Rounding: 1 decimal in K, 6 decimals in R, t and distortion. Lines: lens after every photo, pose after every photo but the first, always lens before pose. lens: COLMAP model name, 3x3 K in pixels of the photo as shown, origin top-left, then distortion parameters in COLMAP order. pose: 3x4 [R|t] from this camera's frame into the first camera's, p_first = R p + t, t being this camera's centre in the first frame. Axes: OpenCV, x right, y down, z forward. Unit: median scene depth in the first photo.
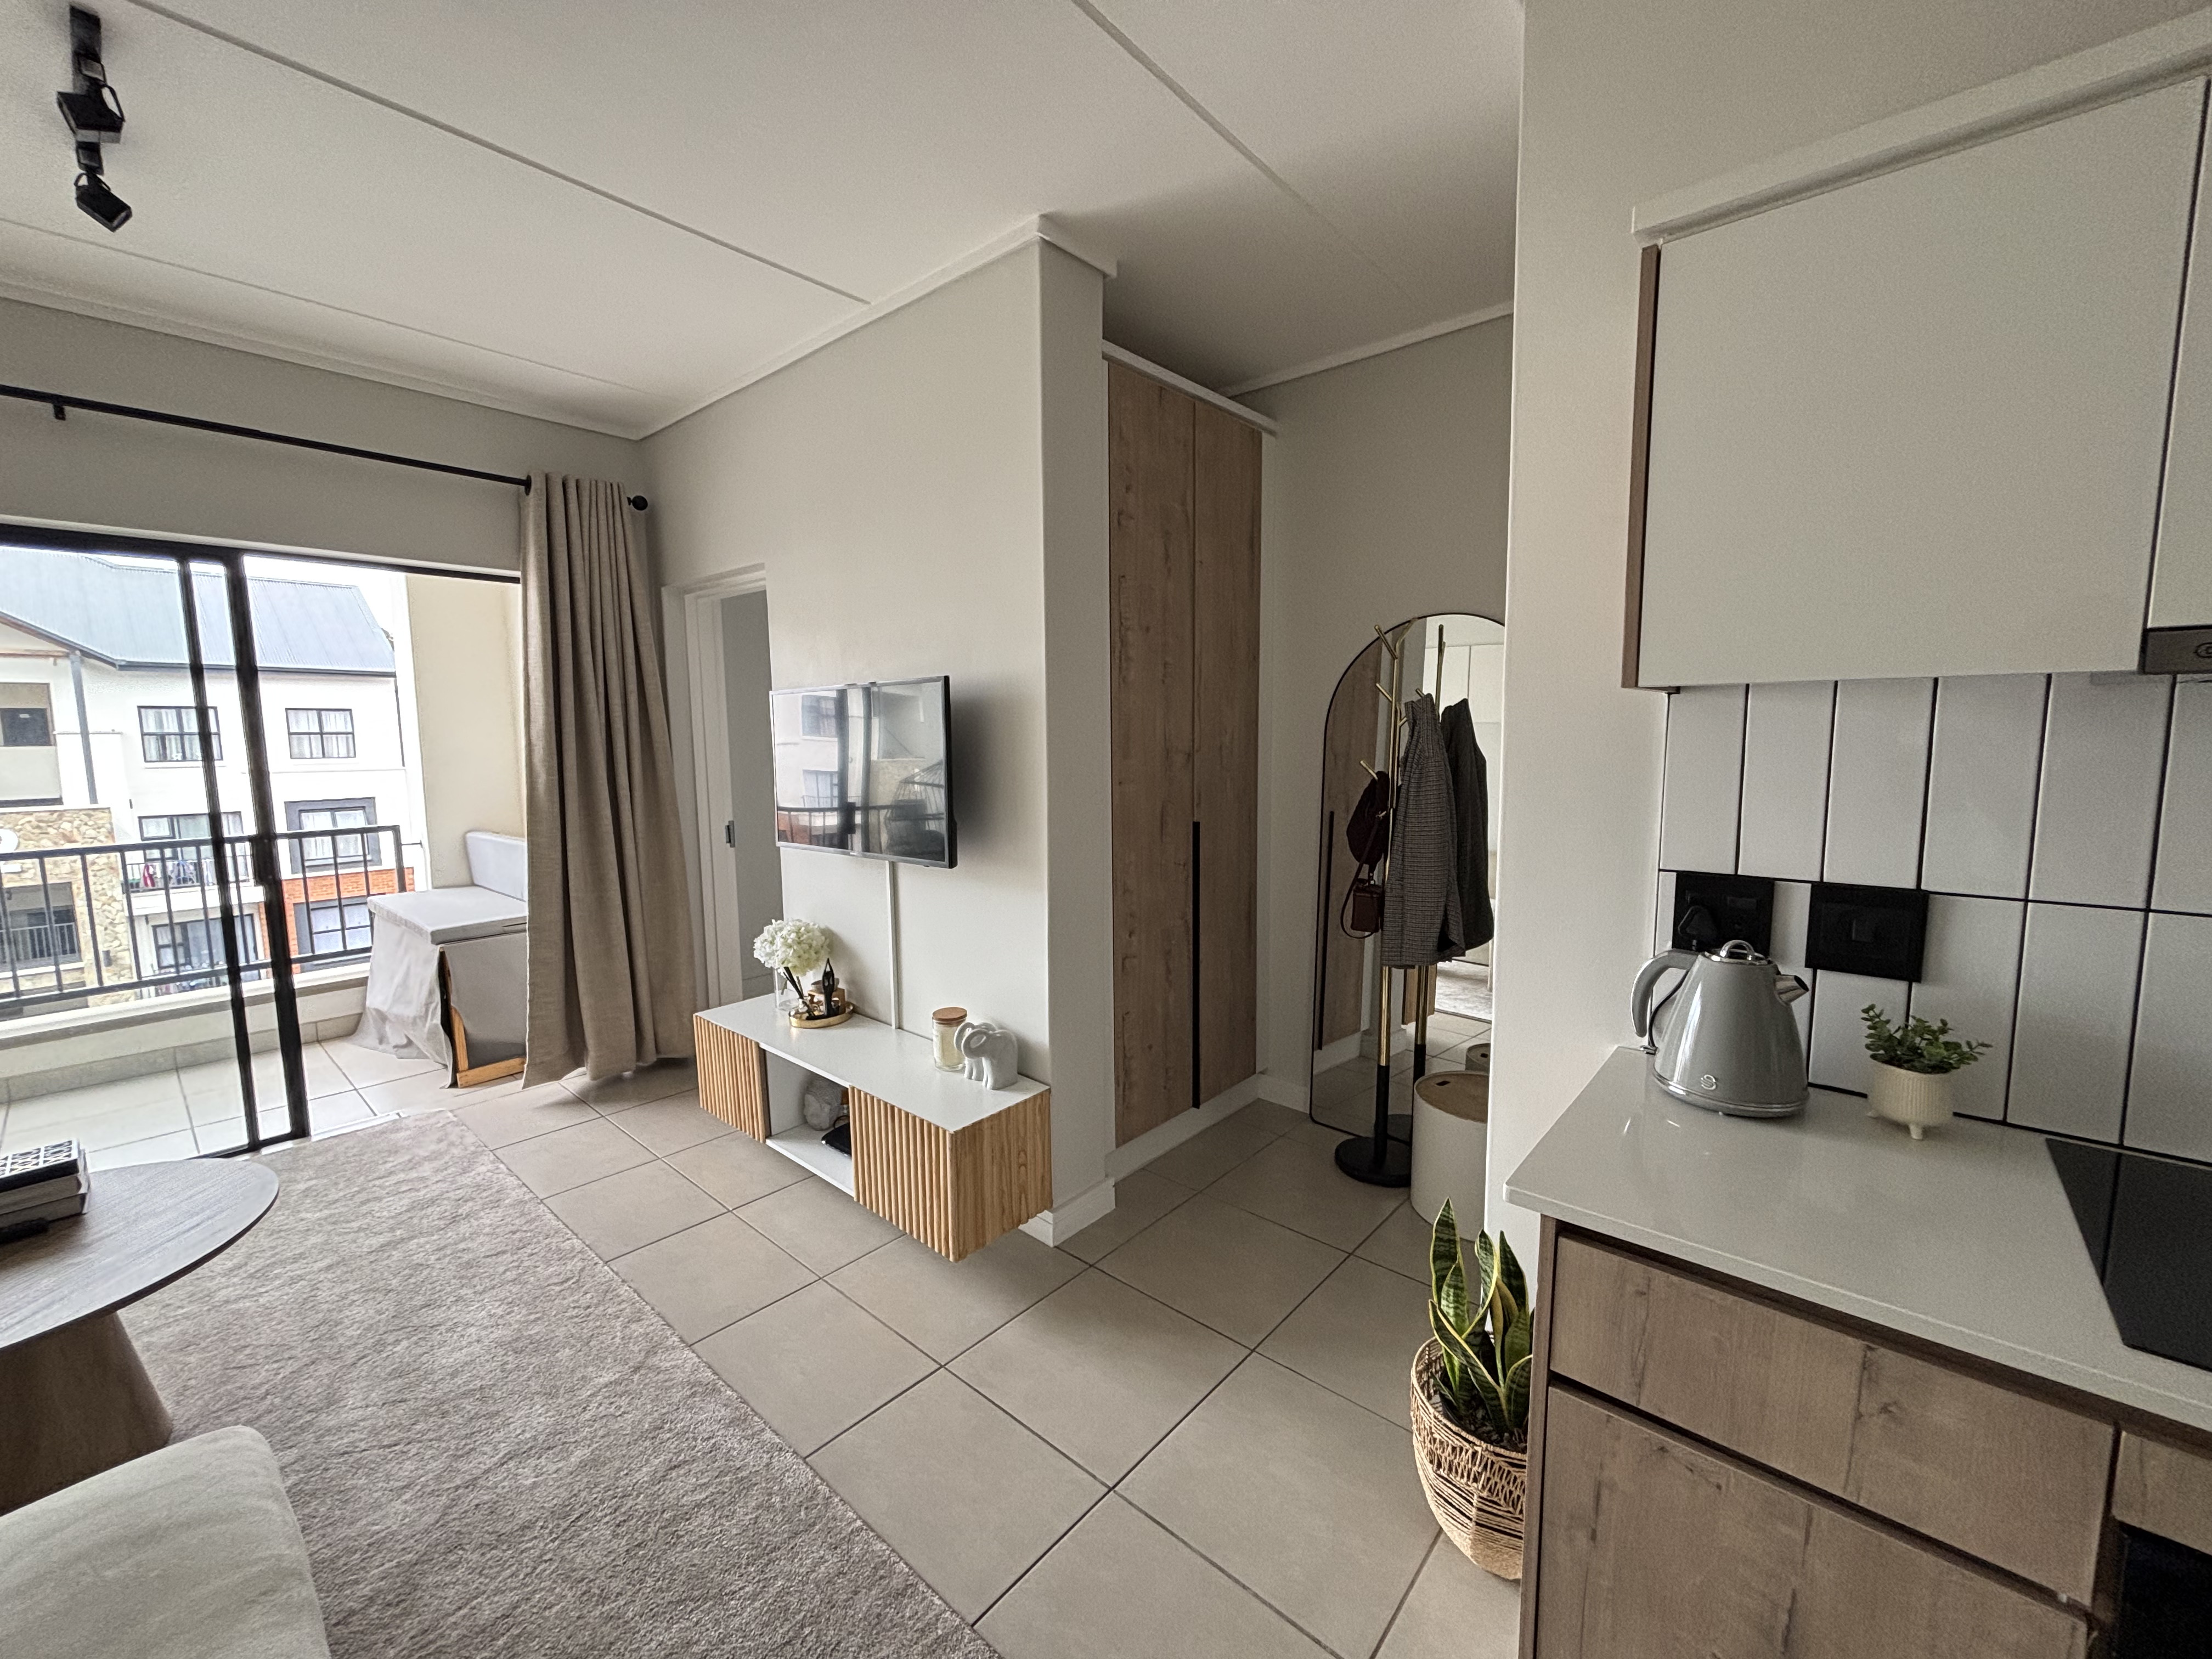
lens RADIAL K [[889.0, 0, 1106.0], [0, 889.0, 829.5], [0, 0, 1]] dist [0.000437, -0.000519]
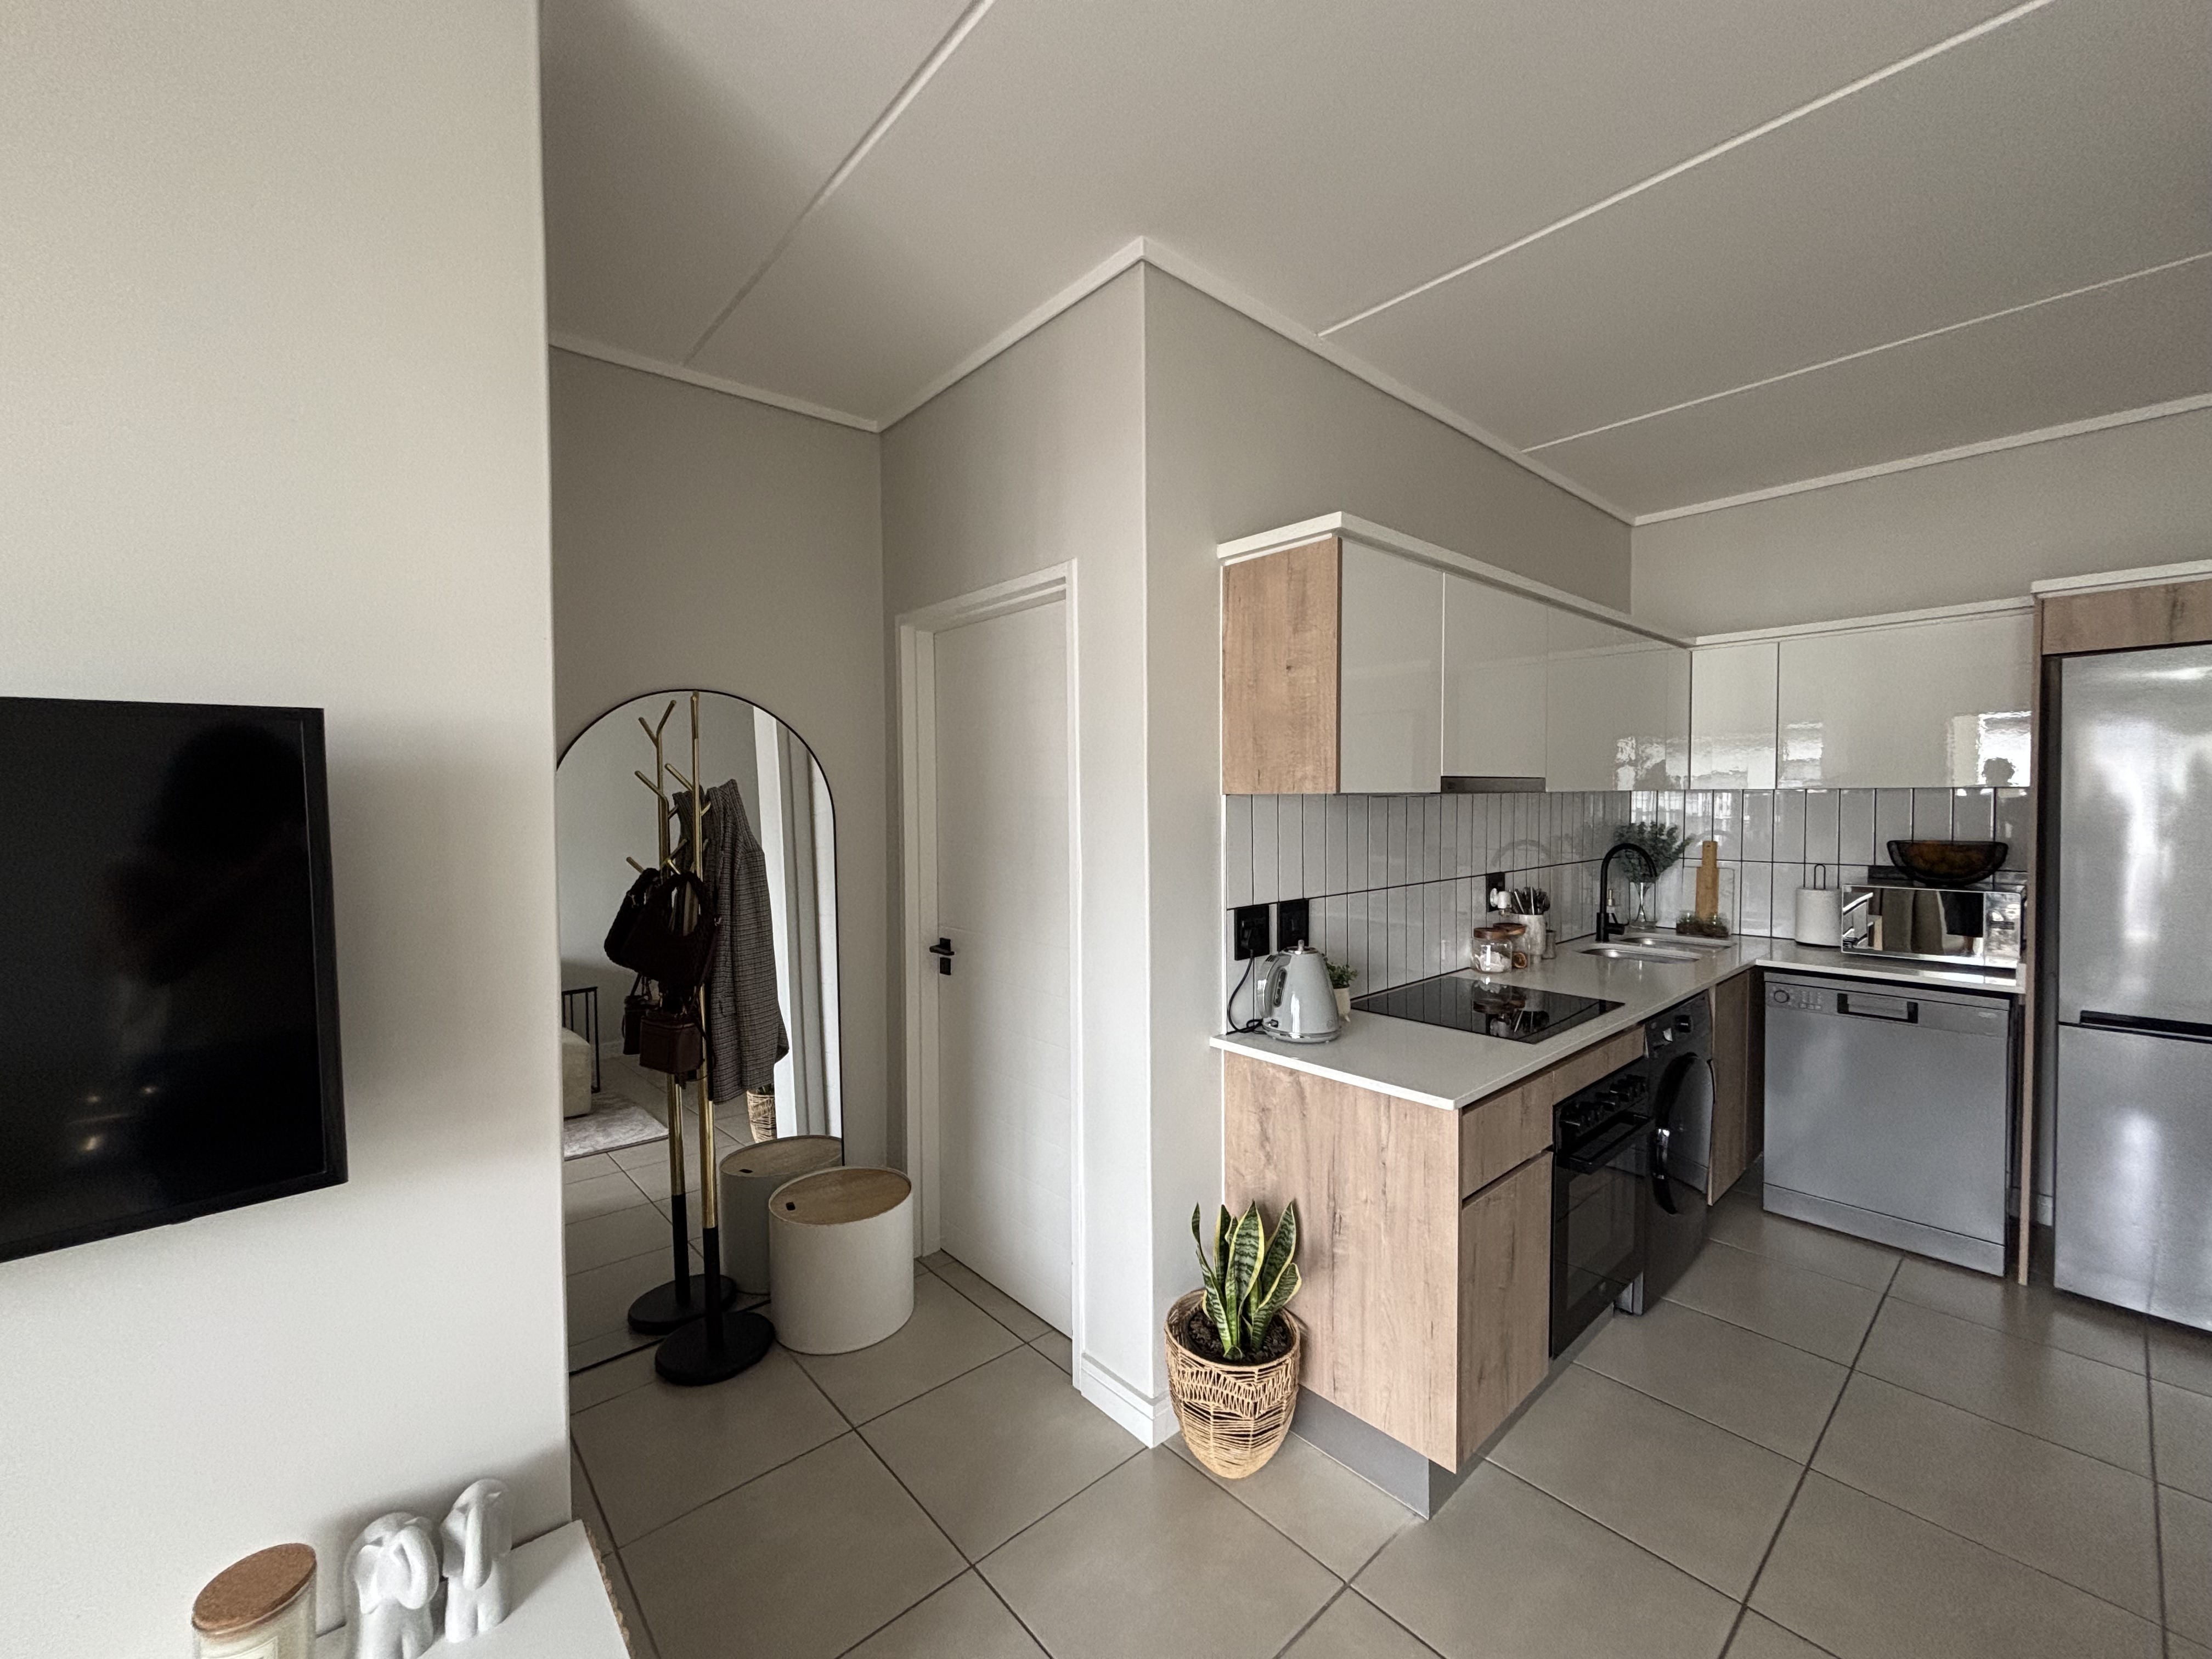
lens RADIAL K [[889.0, 0, 1106.0], [0, 889.0, 829.5], [0, 0, 1]] dist [0.000437, -0.000519]
pose [[0.127323, -0.021385, 0.991631, -0.492529], [0.118891, 0.992888, 0.006147, -0.068365], [-0.984710, 0.117113, 0.128960, 0.543921]]
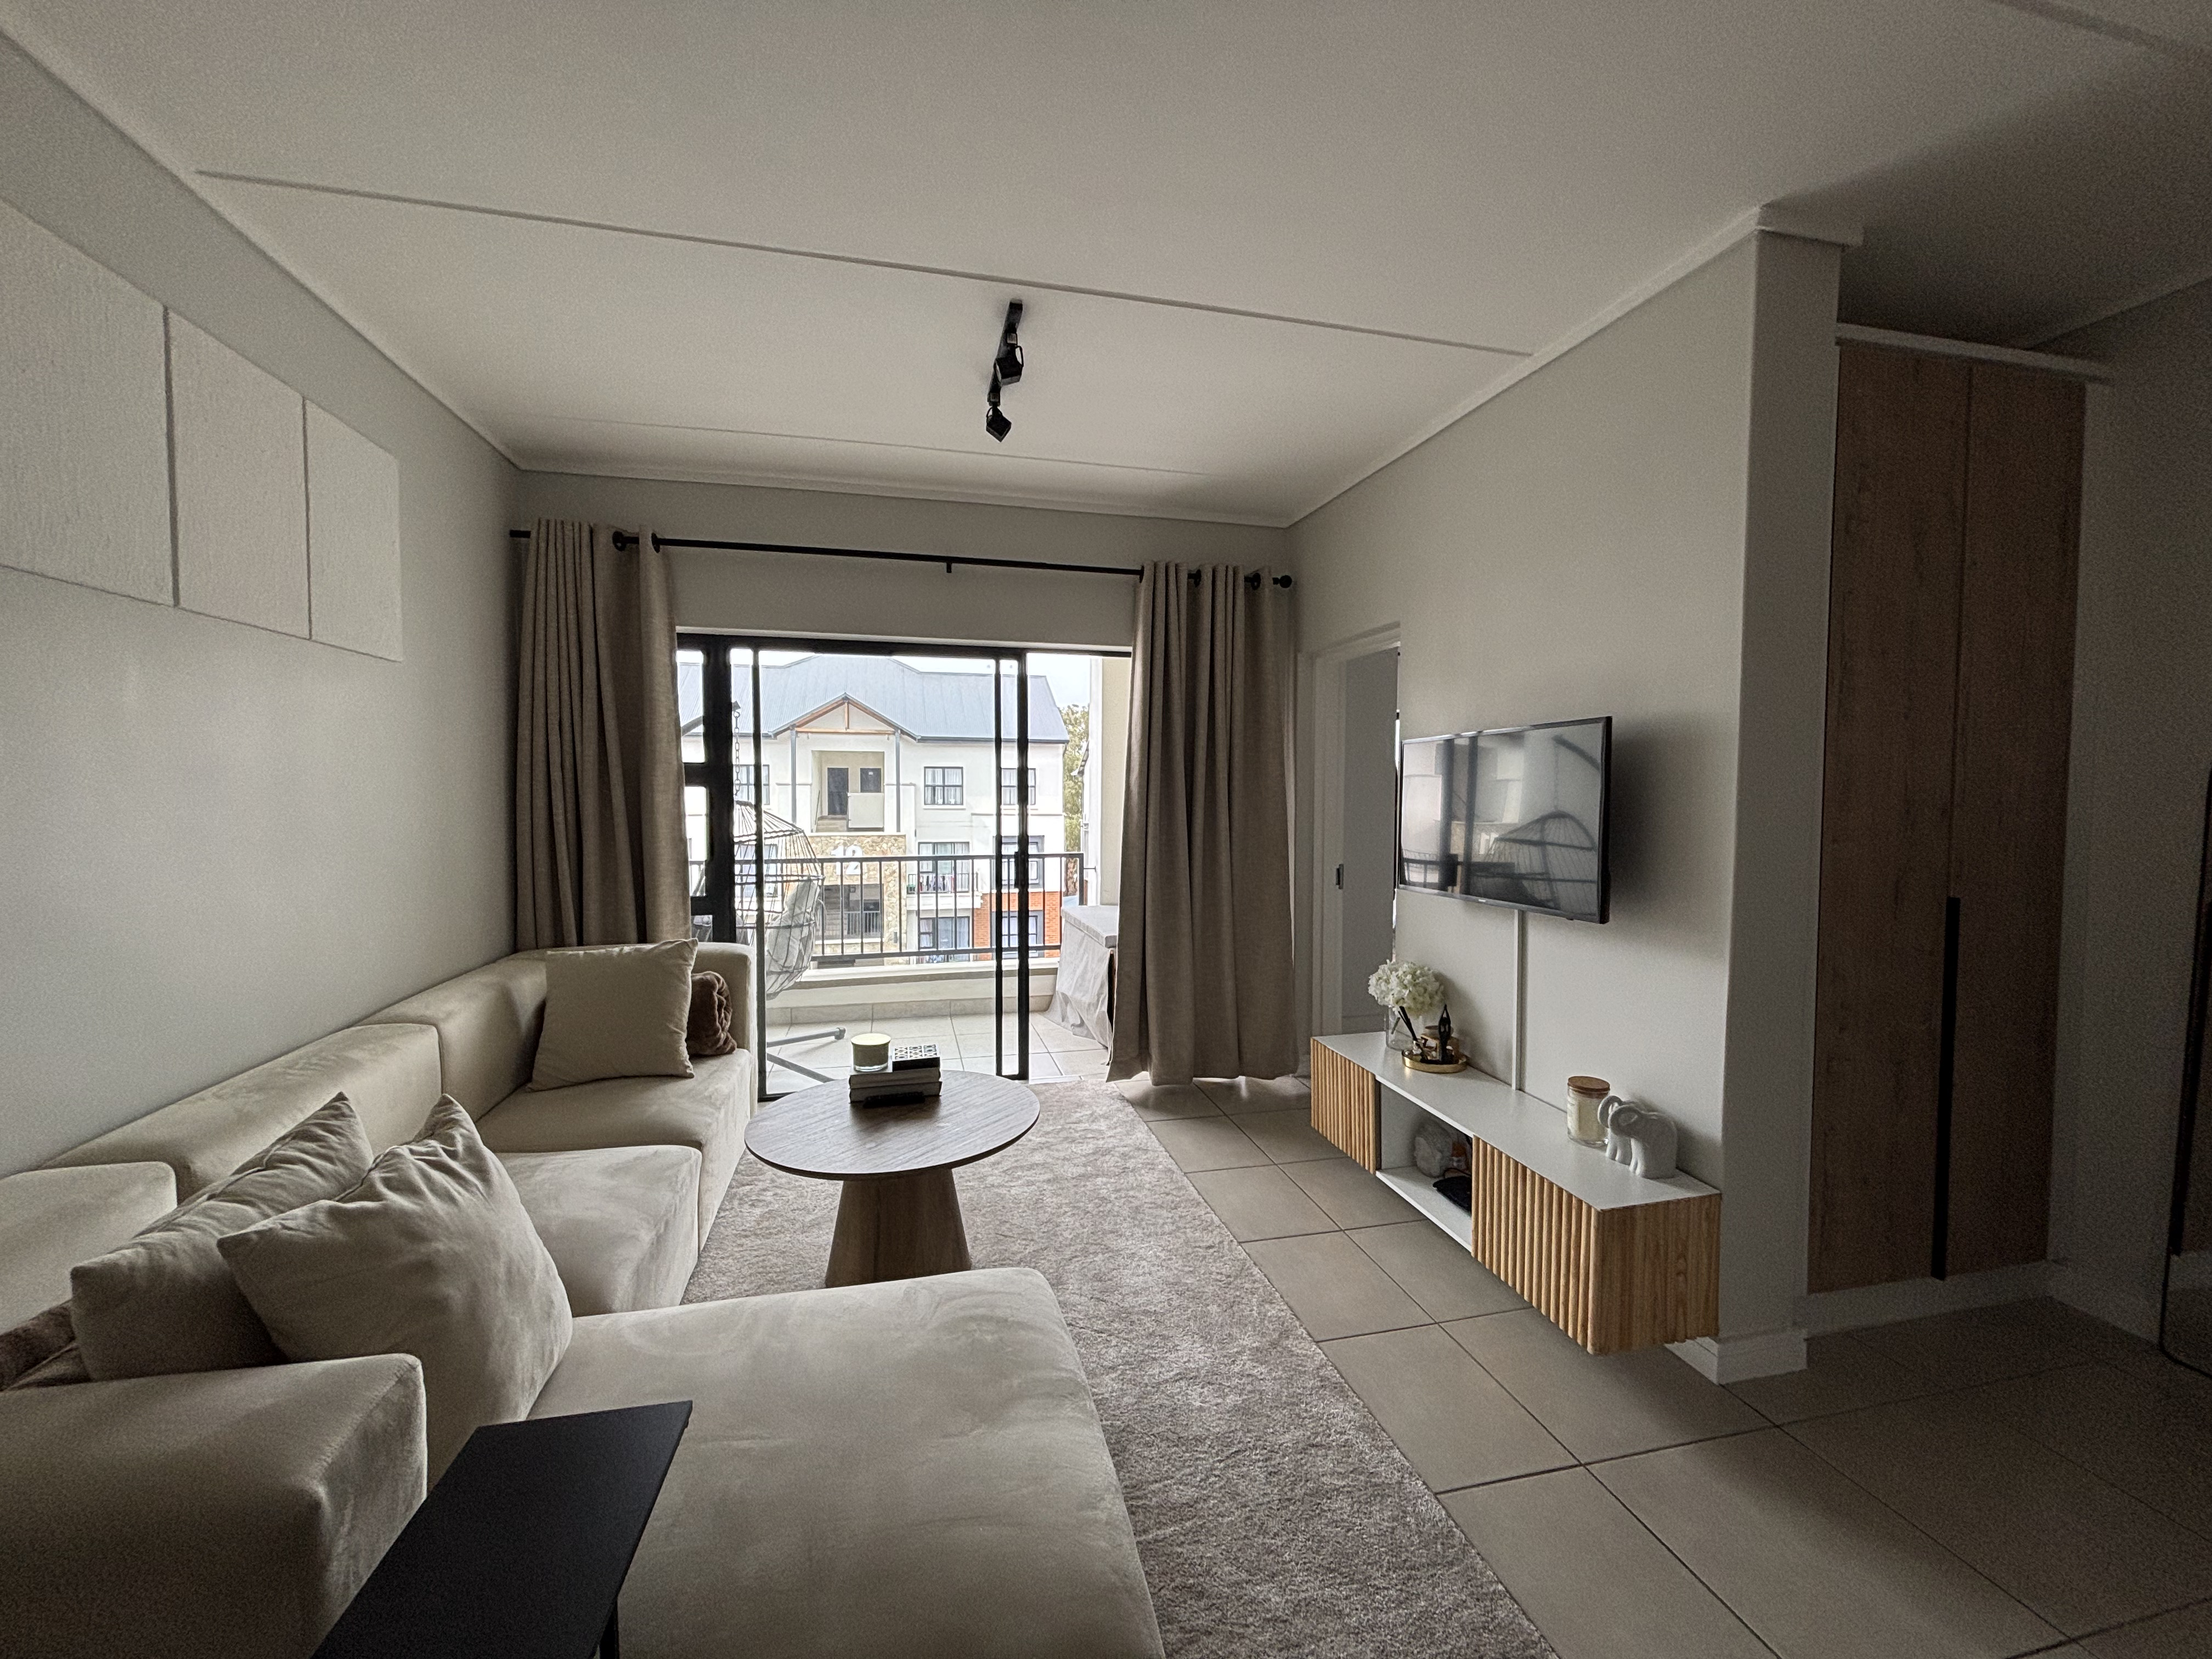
lens RADIAL K [[889.0, 0, 1106.0], [0, 889.0, 829.5], [0, 0, 1]] dist [0.000437, -0.000519]
pose [[0.816999, 0.036988, -0.575452, -0.062903], [-0.075378, 0.996228, -0.042984, 0.023339], [0.571691, 0.078495, 0.816705, -0.056291]]
